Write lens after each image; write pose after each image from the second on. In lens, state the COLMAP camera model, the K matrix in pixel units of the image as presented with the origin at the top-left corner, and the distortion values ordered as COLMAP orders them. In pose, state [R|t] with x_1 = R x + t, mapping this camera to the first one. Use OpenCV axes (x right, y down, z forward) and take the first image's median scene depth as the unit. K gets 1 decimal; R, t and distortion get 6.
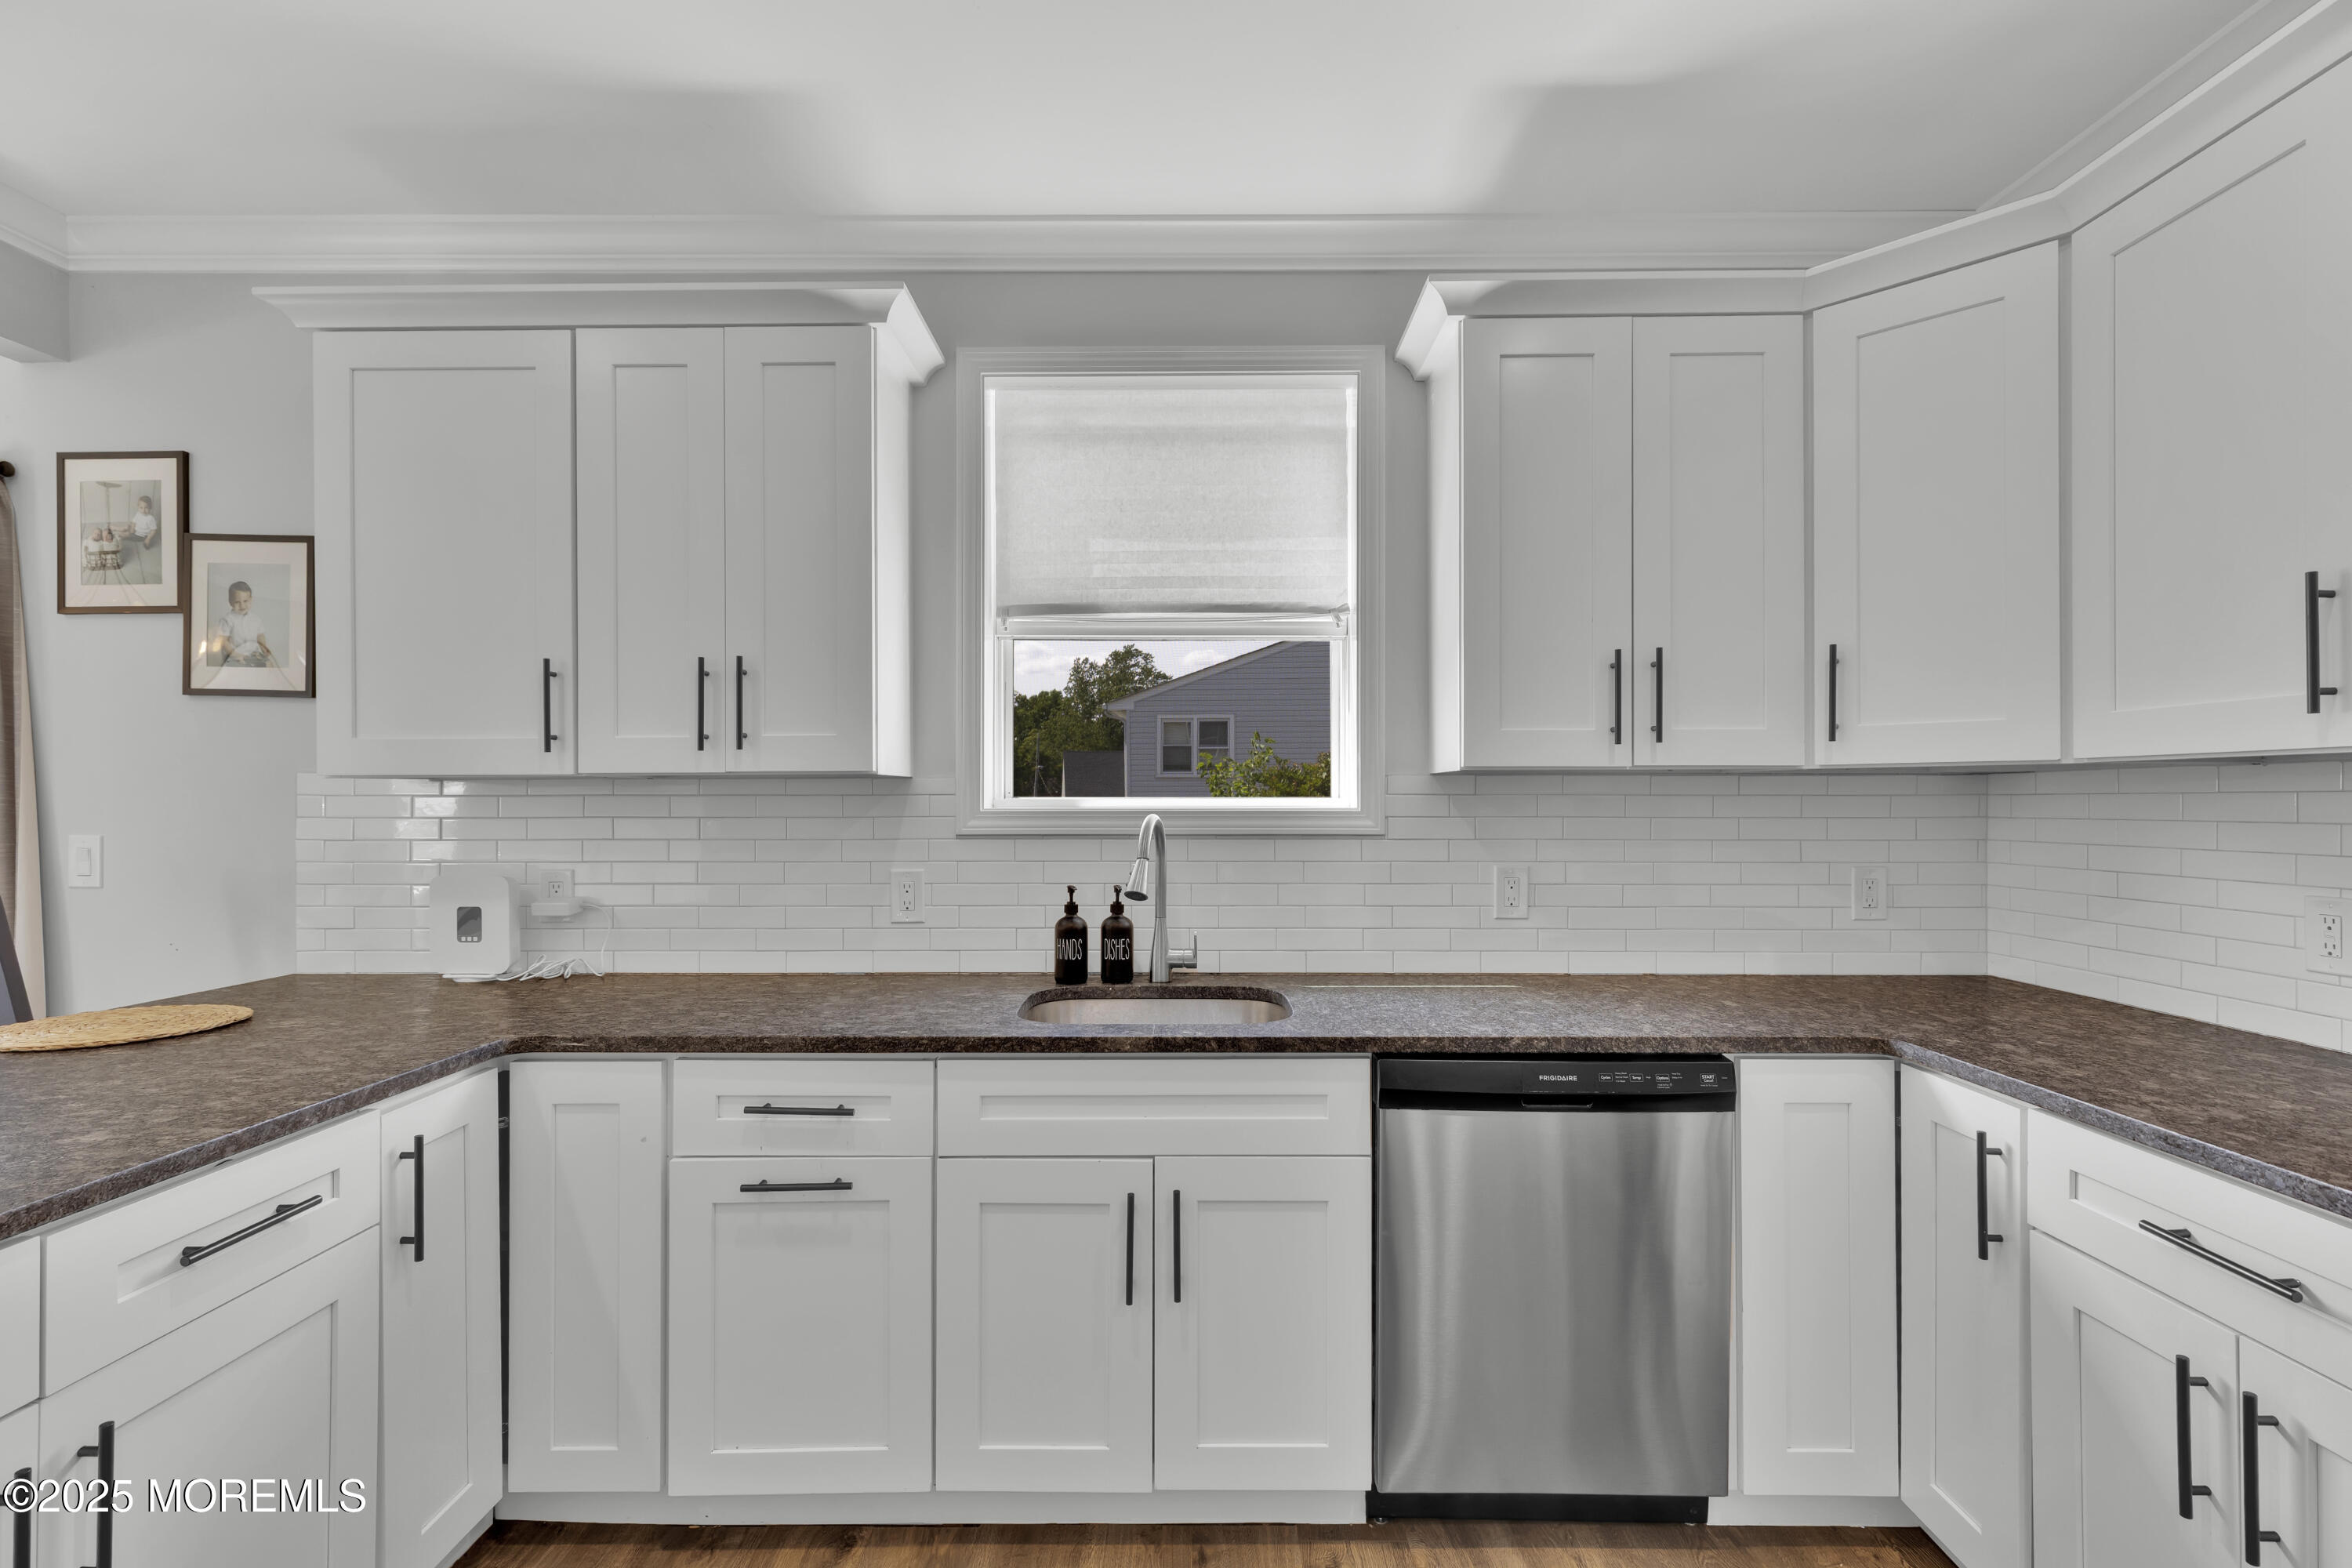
lens RADIAL K [[1048.3, 0, 1180.9], [0, 1048.3, 791.1], [0, 0, 1]] dist [0.001152, -0.000308]
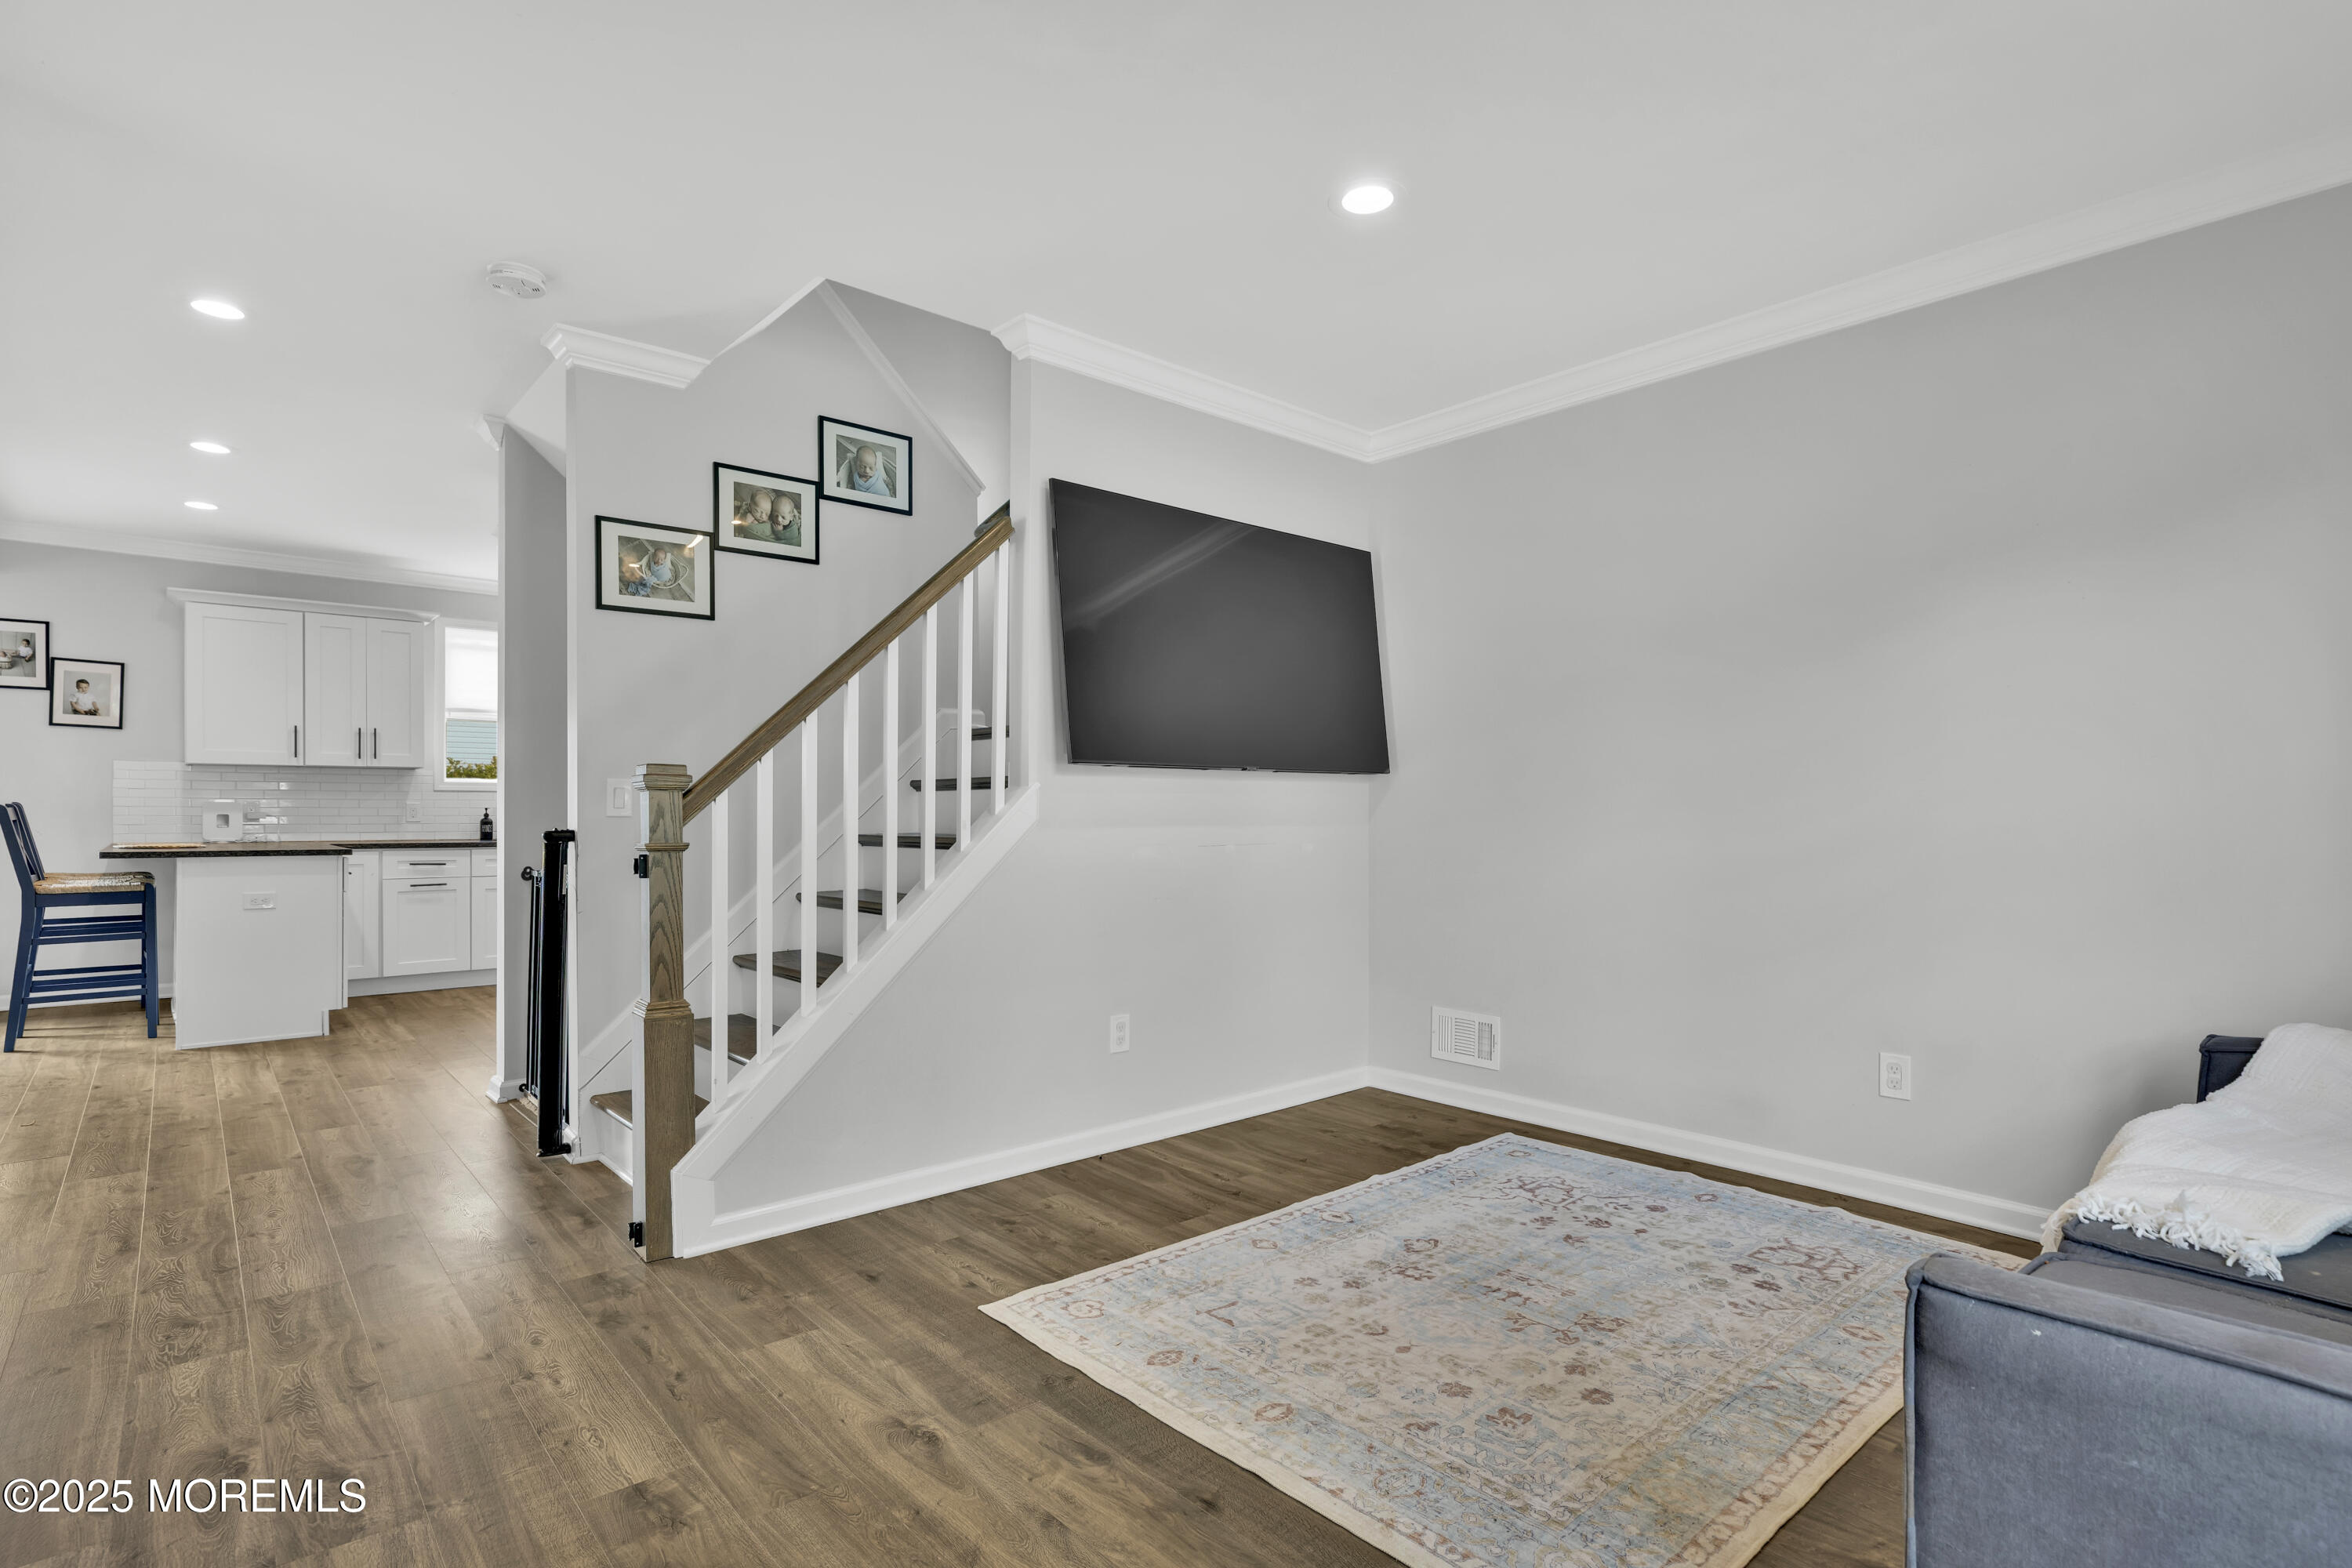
lens RADIAL K [[1127.8, 0, 1163.5], [0, 1127.8, 805.4], [0, 0, 1]] dist [-0.003124, -0.000262]
pose [[0.739348, 0.006460, 0.673292, -0.804441], [-0.004843, 0.999979, -0.004276, 0.086531], [-0.673306, -0.000099, 0.739364, -2.560174]]
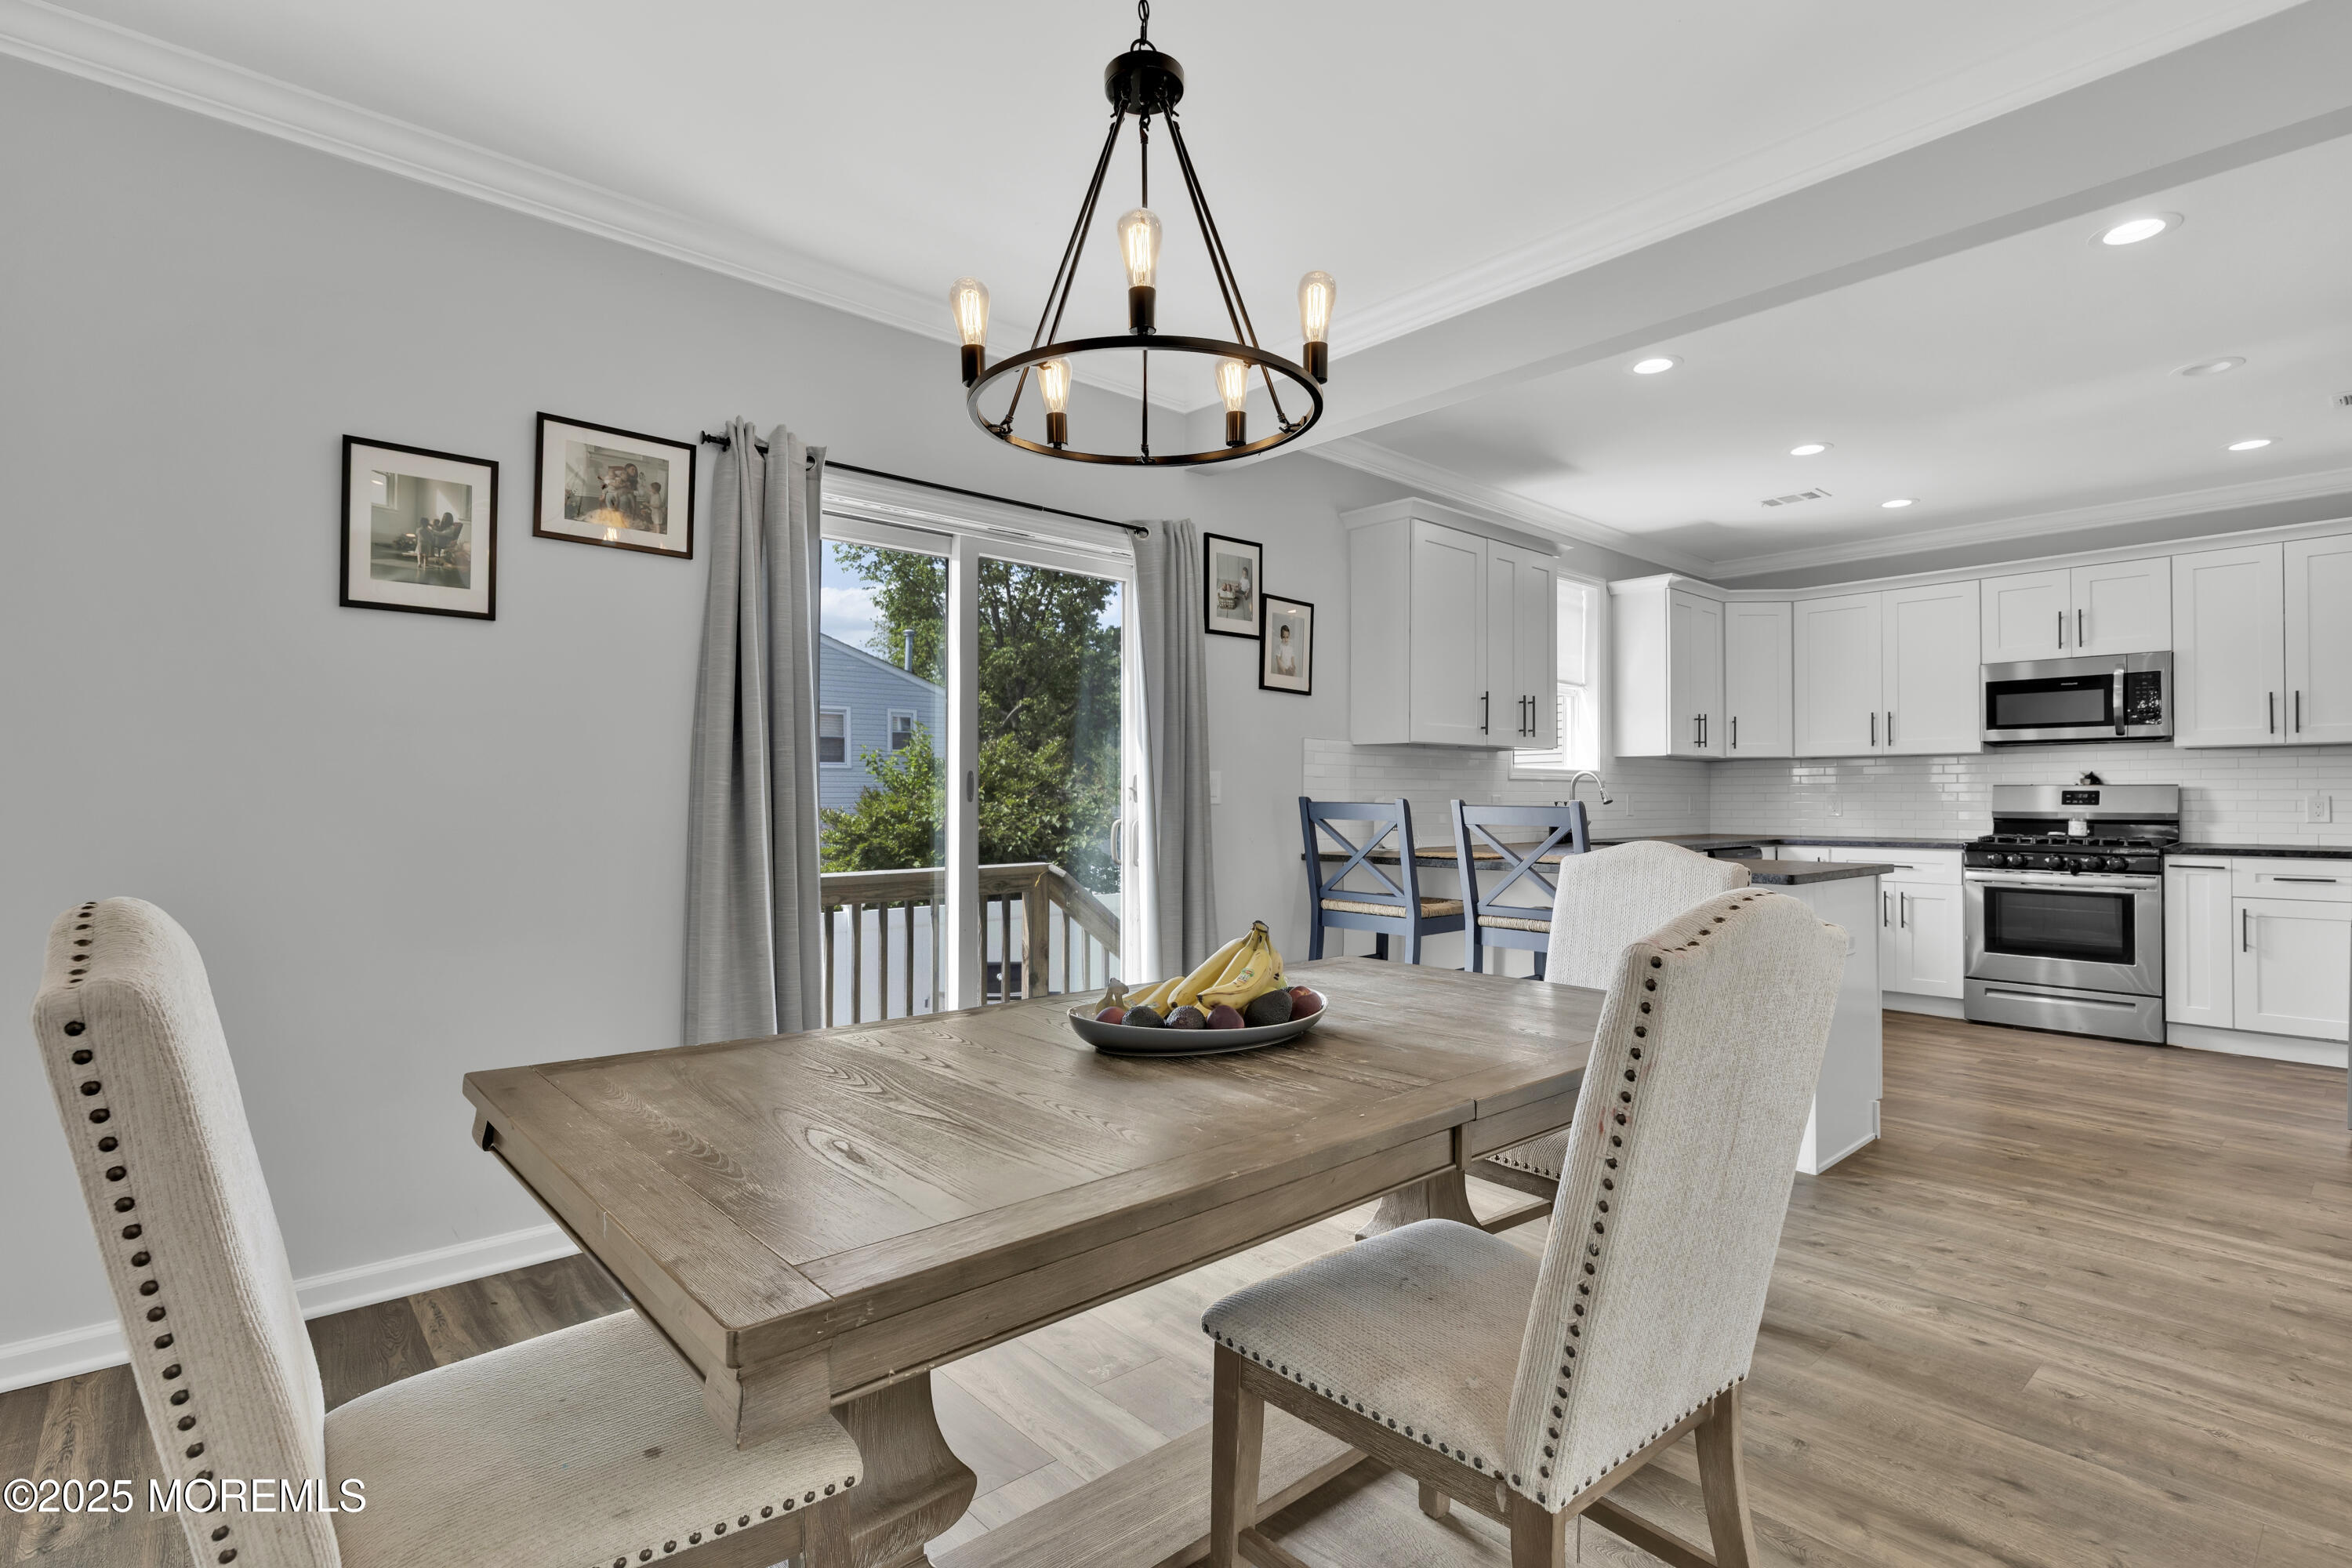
lens RADIAL K [[1127.8, 0, 1160.4], [0, 1127.8, 791.5], [0, 0, 1]] dist [-0.003124, -0.000262]
pose [[0.736807, 0.007297, 0.676064, -2.302008], [-0.003949, 0.999971, -0.006488, 0.084543], [-0.676092, 0.002111, 0.736814, -0.218486]]
